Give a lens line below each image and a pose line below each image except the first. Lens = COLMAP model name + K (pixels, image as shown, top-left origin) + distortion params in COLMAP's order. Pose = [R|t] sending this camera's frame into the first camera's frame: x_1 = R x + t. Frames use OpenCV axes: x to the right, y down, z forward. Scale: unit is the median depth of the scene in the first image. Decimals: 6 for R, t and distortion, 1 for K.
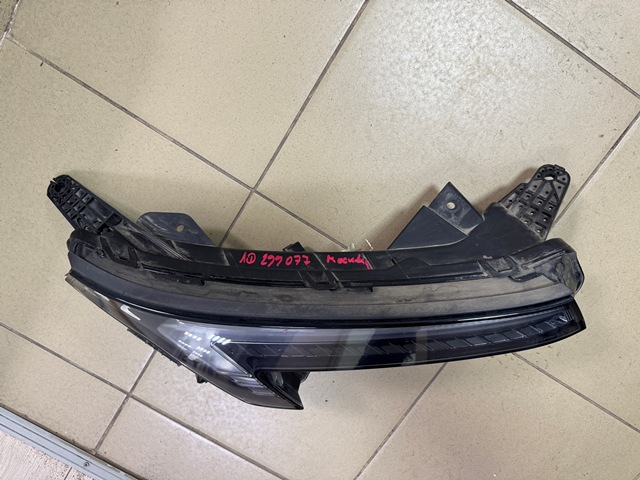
lens RADIAL K [[464.8, 0, 322.2], [0, 464.8, 237.9], [0, 0, 1]] dist [-0.027535, 0.001171]
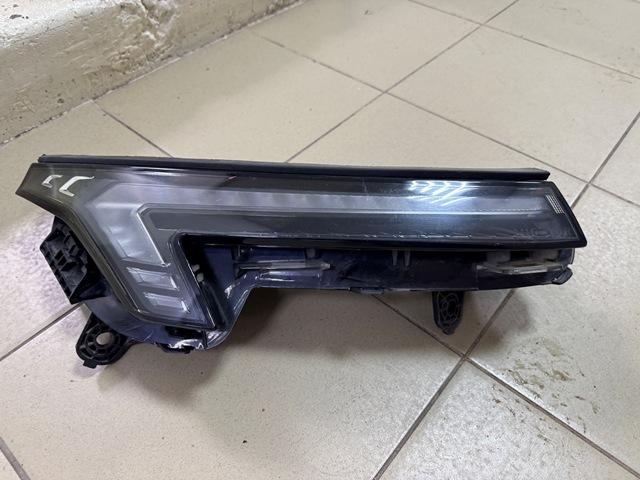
lens RADIAL K [[464.8, 0, 318.1], [0, 464.8, 242.0], [0, 0, 1]] dist [-0.027535, 0.001171]
pose [[0.988722, 0.129920, -0.074492, 0.137400], [-0.135901, 0.569374, -0.810768, 0.800603], [-0.062921, 0.811748, 0.580609, 0.475803]]
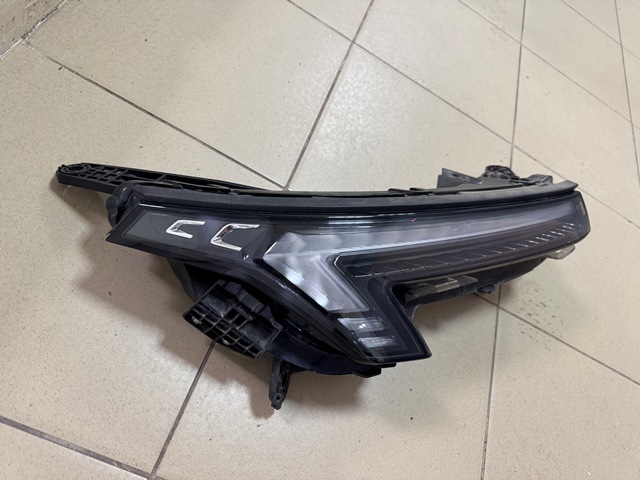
lens RADIAL K [[464.8, 0, 321.1], [0, 464.8, 239.5], [0, 0, 1]] dist [-0.027535, 0.001171]
pose [[0.874670, -0.020004, 0.484305, -0.591799], [0.317650, 0.778354, -0.541538, 0.573482], [-0.366128, 0.627507, 0.687157, 0.358692]]
